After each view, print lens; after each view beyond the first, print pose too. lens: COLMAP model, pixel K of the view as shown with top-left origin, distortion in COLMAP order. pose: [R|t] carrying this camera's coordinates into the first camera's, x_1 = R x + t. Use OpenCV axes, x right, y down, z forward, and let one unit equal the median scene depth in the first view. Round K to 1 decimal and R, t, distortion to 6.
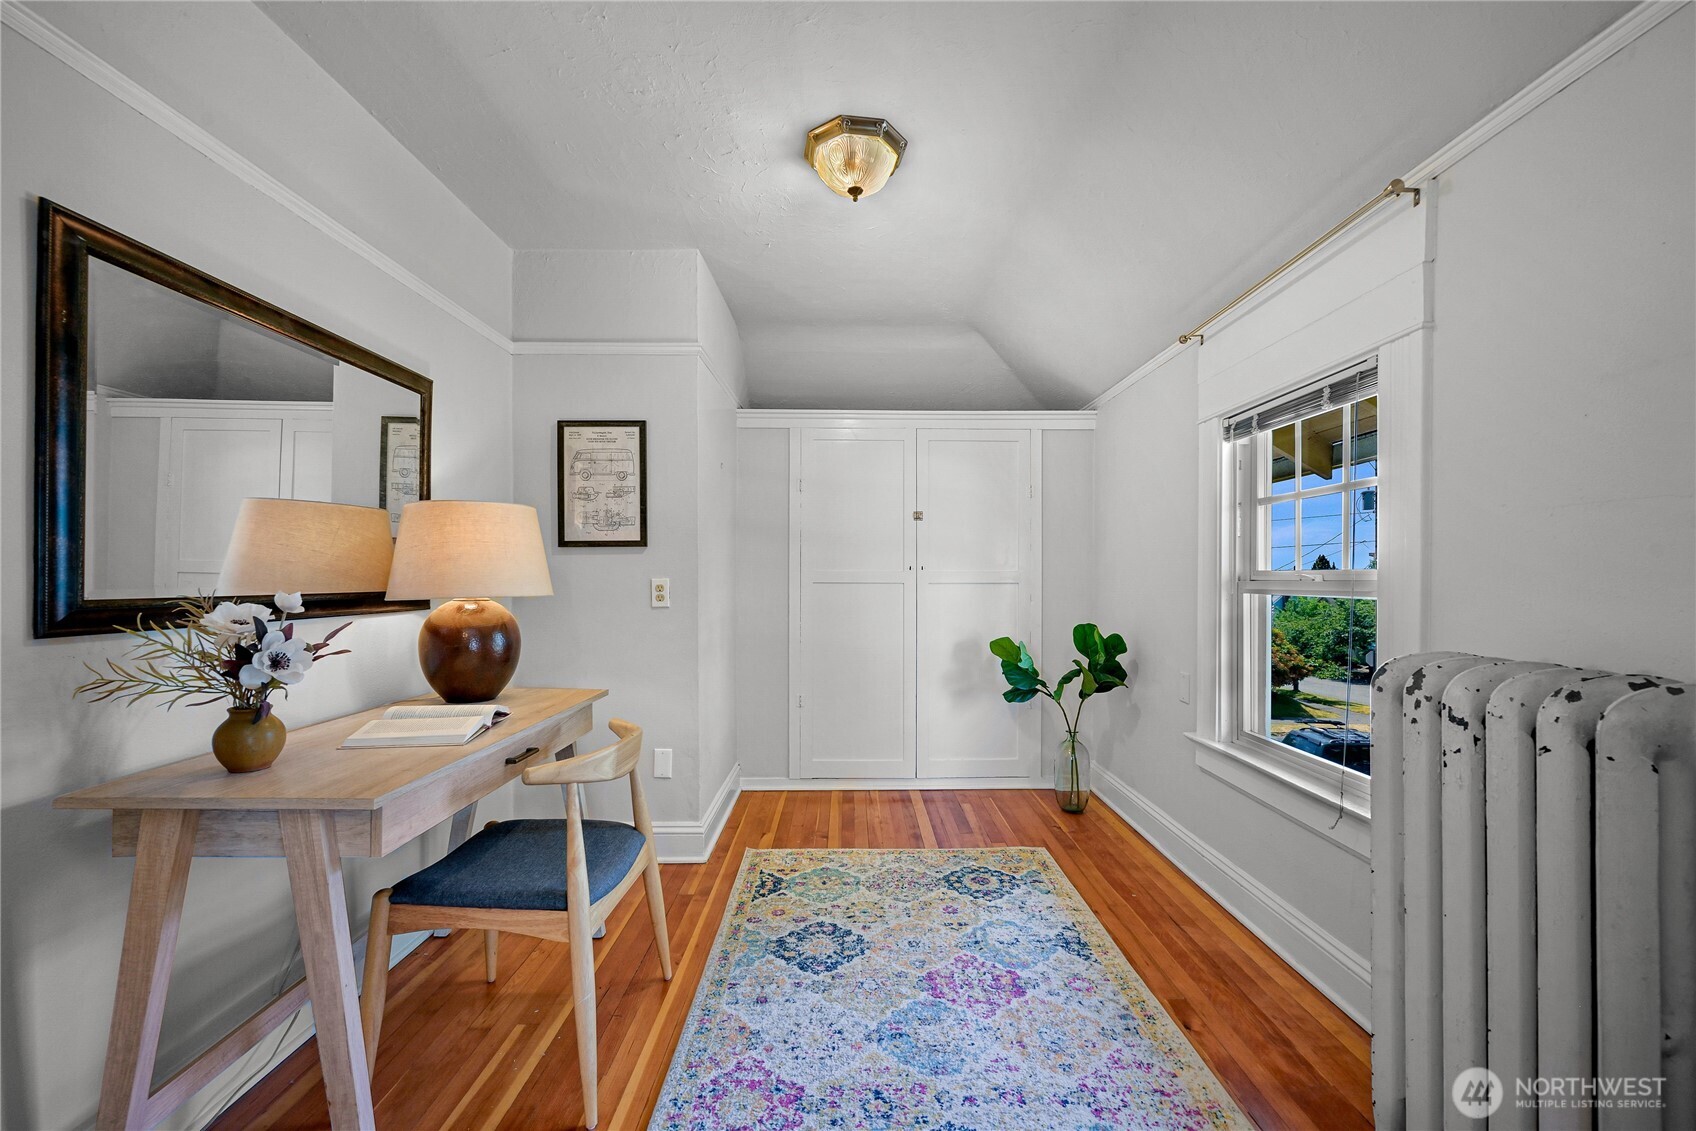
lens RADIAL K [[669.3, 0, 852.2], [0, 669.3, 581.0], [0, 0, 1]] dist [0.000442, 0.000081]
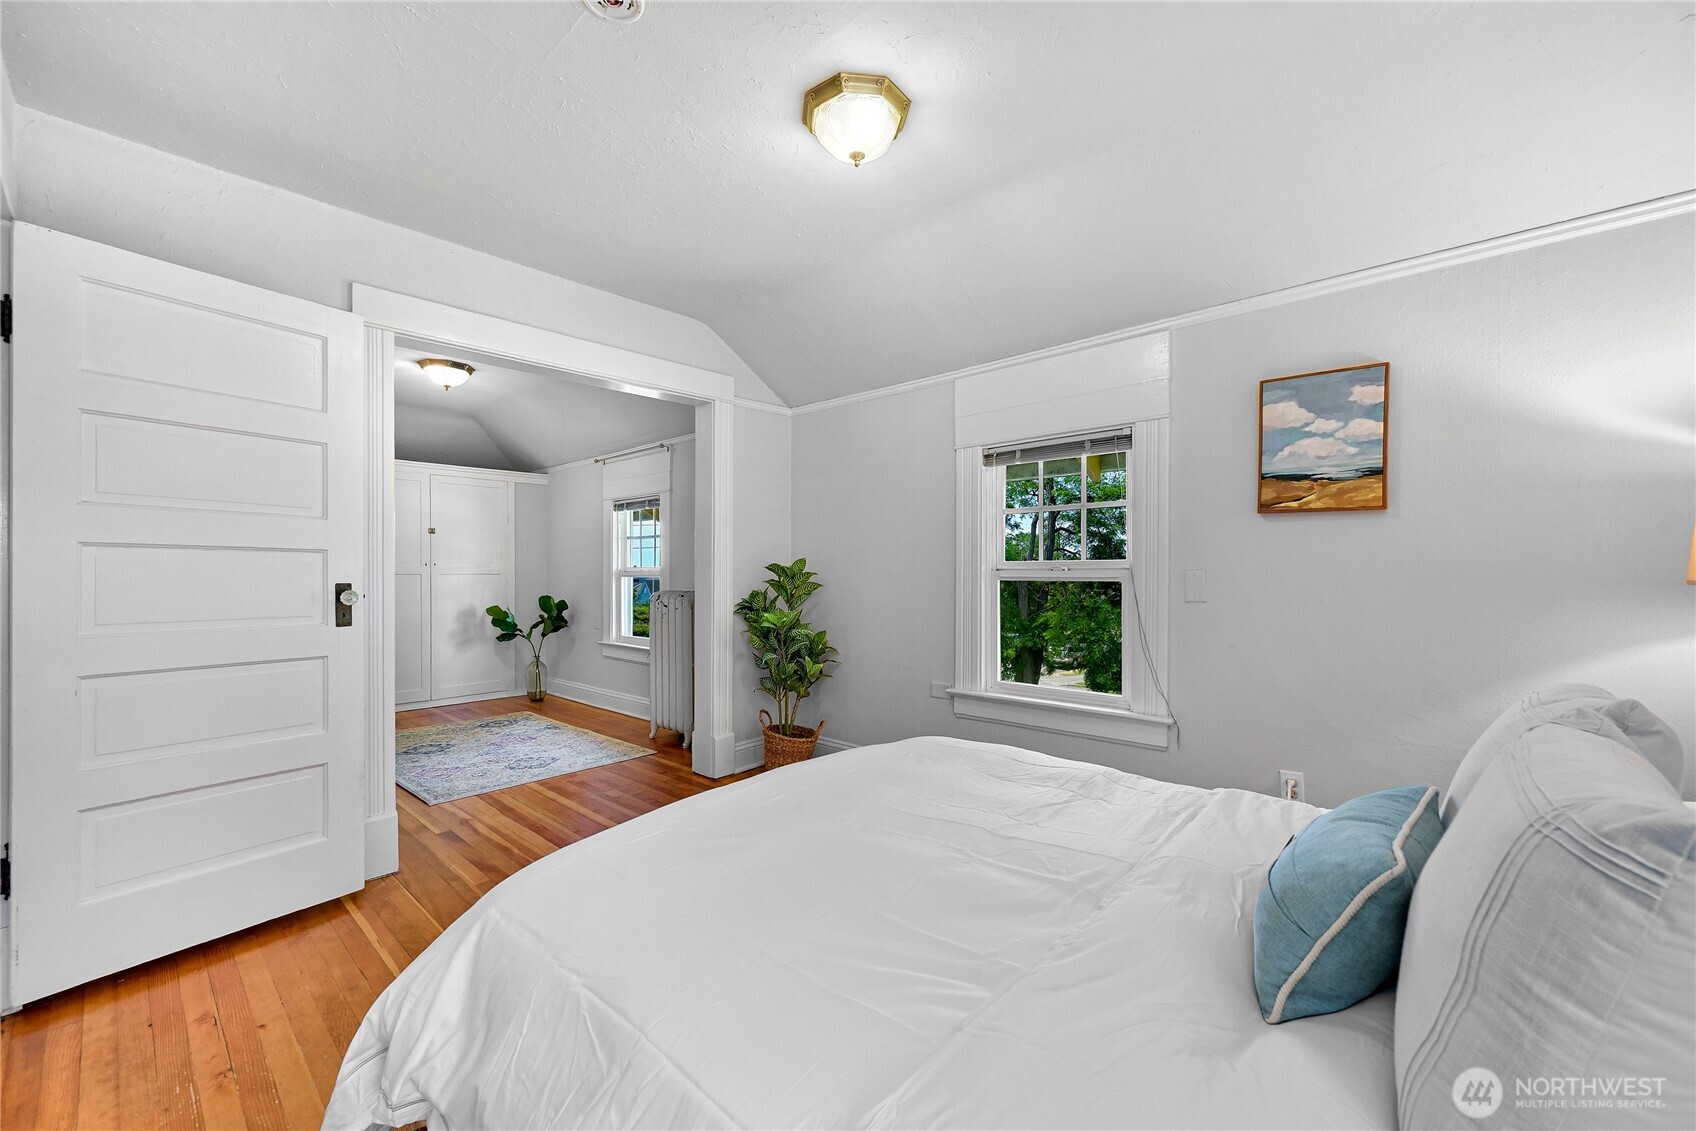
lens RADIAL K [[659.7, 0, 856.9], [0, 659.7, 569.1], [0, 0, 1]] dist [0.001018, 0.000281]
pose [[0.667083, -0.001623, 0.744982, -0.428317], [0.007114, 0.999966, -0.004192, 0.005749], [-0.744950, 0.008096, 0.667071, -0.842700]]
